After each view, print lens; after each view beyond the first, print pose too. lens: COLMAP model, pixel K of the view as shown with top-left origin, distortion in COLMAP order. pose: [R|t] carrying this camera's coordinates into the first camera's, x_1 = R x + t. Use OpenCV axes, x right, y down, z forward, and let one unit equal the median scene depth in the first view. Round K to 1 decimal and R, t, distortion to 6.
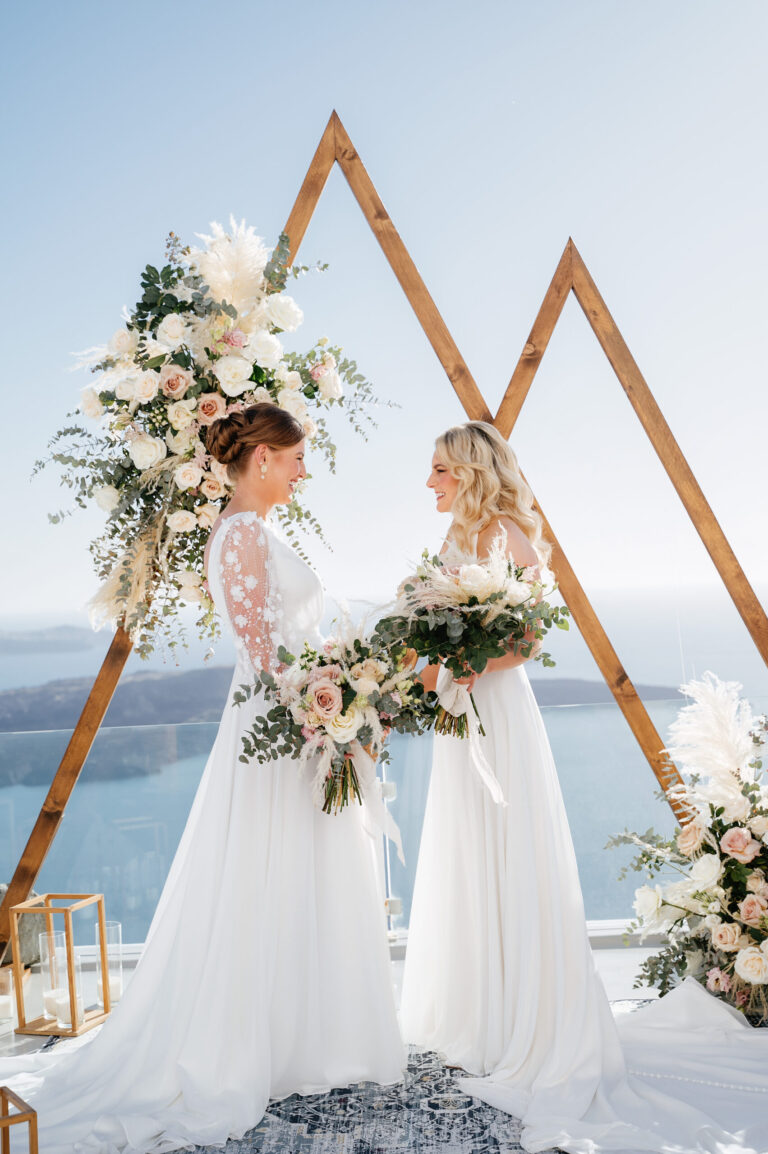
lens RADIAL K [[1541.7, 0, 388.8], [0, 1541.7, 607.0], [0, 0, 1]] dist [0.003298, -0.003423]
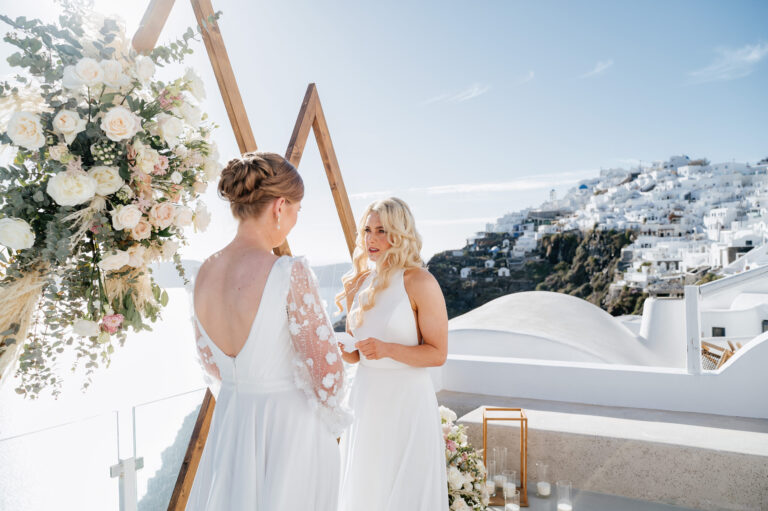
lens RADIAL K [[617.2, 0, 384.0], [0, 617.2, 255.5], [0, 0, 1]] dist [0.008925, 0.004942]
pose [[0.531799, 0.027165, 0.846435, -0.384938], [0.011502, 0.999162, -0.039293, -0.039096], [-0.846793, 0.030632, 0.531041, 0.620208]]
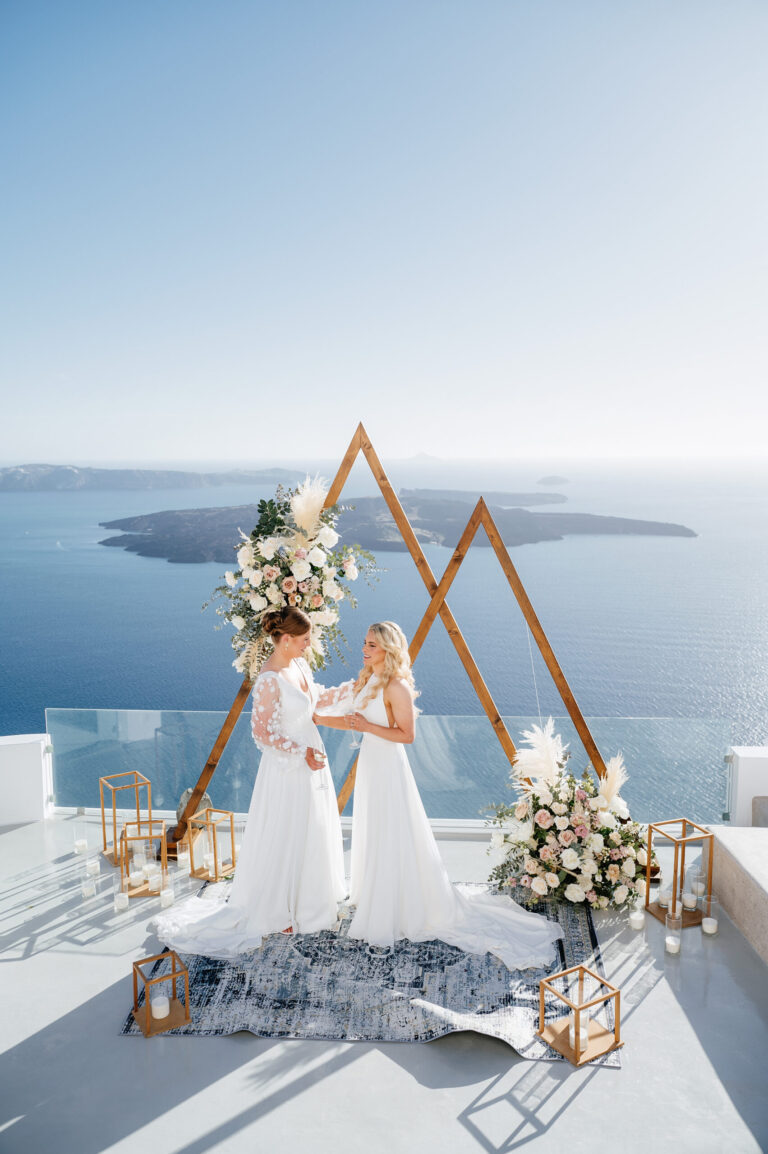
lens RADIAL K [[950.1, 0, 379.0], [0, 950.1, 588.1], [0, 0, 1]] dist [0.001776, -0.002079]
pose [[0.993889, 0.054664, -0.095899, 0.113087], [-0.039803, 0.987801, 0.150549, -0.306589], [0.102959, -0.145812, 0.983940, -0.181711]]
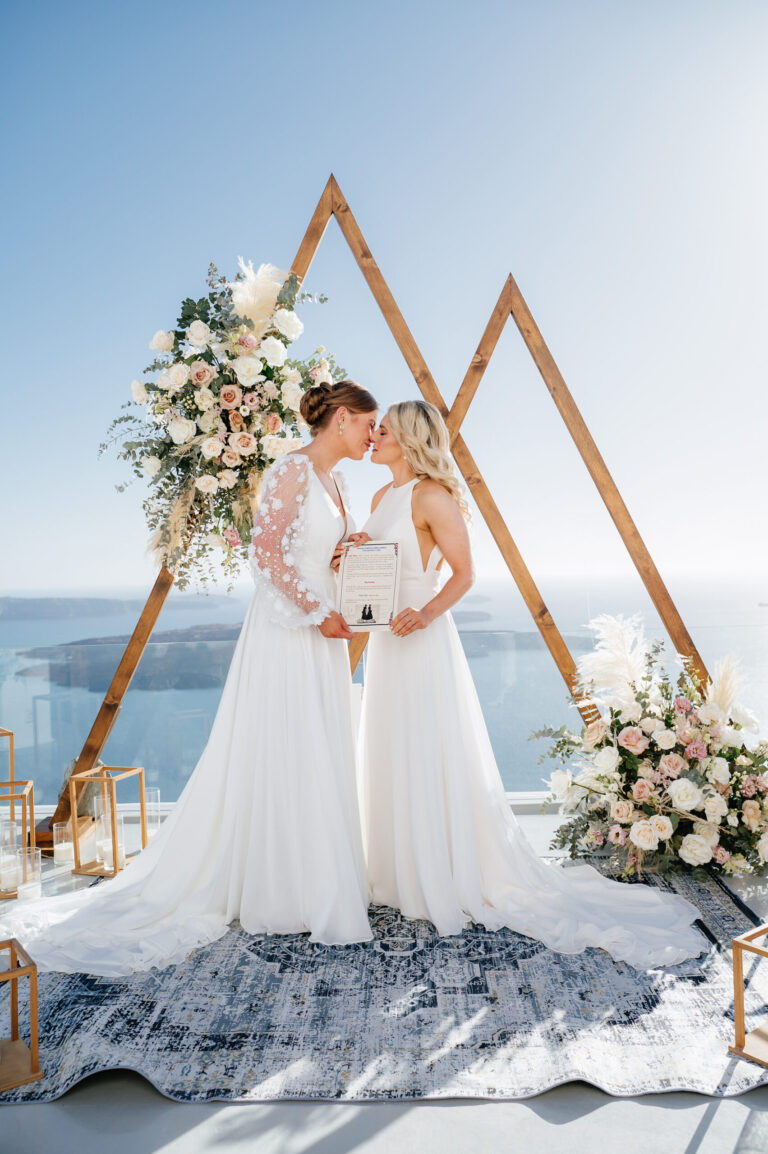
lens RADIAL K [[927.4, 0, 385.9], [0, 927.4, 595.1], [0, 0, 1]] dist [0.008925, 0.004942]
pose [[0.999759, 0.017745, -0.012891, 0.028034], [-0.017619, 0.999796, 0.009839, 0.028262], [0.013062, -0.009609, 0.999869, 0.215626]]
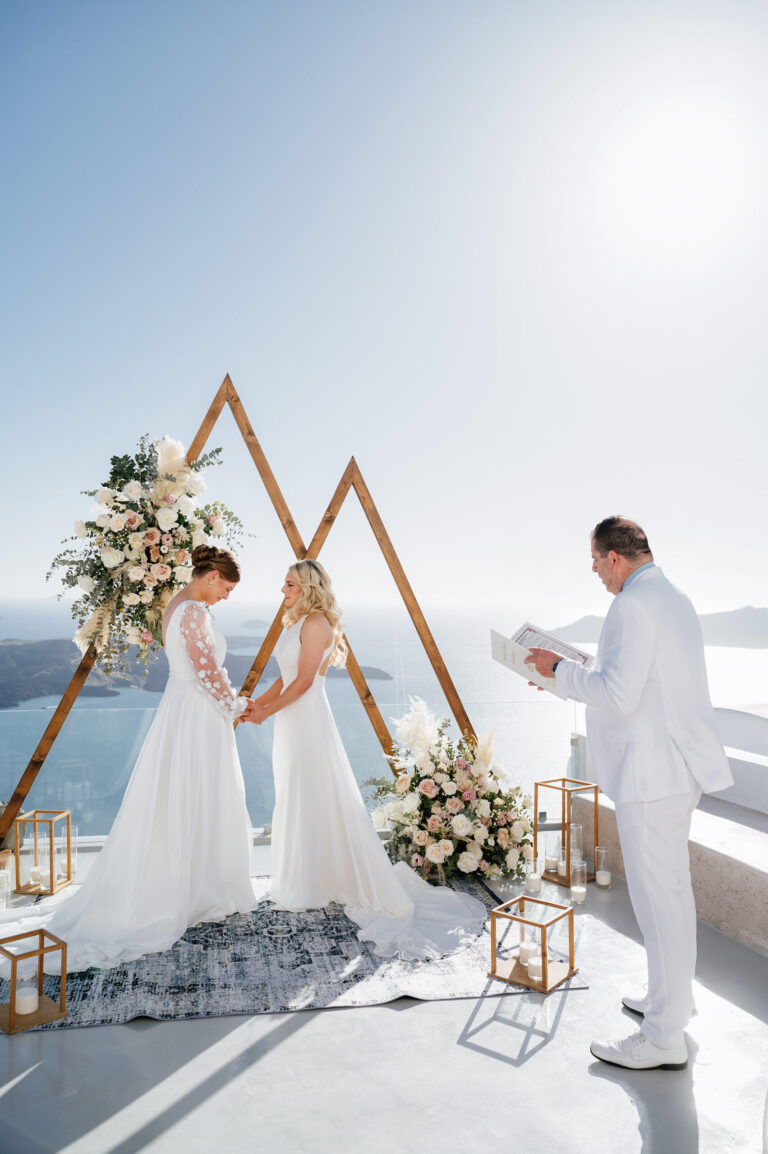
lens RADIAL K [[950.1, 0, 379.0], [0, 950.1, 588.1], [0, 0, 1]] dist [0.001776, -0.002079]
pose [[0.973803, 0.057372, 0.220037, -0.096836], [-0.051304, 0.998131, -0.033199, -0.046252], [-0.221531, 0.021041, 0.974926, -0.117358]]
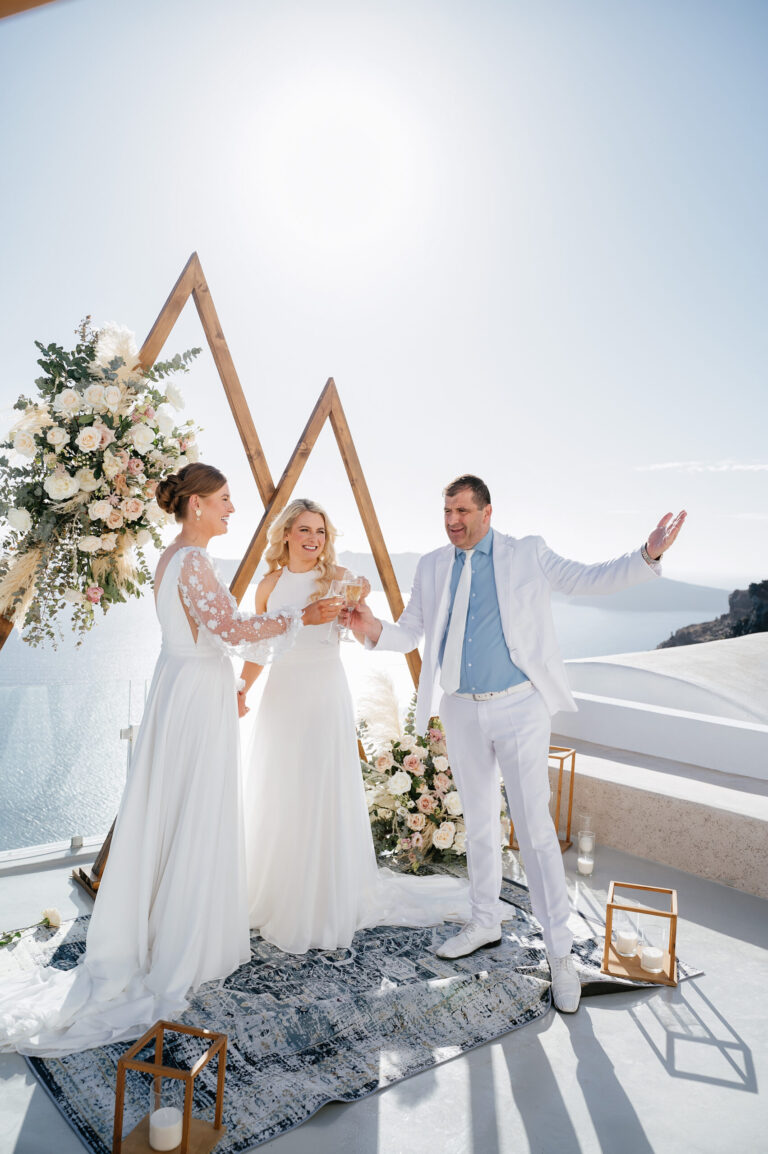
lens RADIAL K [[944.9, 0, 382.7], [0, 944.9, 585.1], [0, 0, 1]] dist [0.013812, 0.006450]
pose [[0.787243, 0.055205, 0.614166, -0.424664], [-0.072639, 0.997352, 0.003461, -0.040125], [-0.612349, -0.047337, 0.789169, 0.211487]]
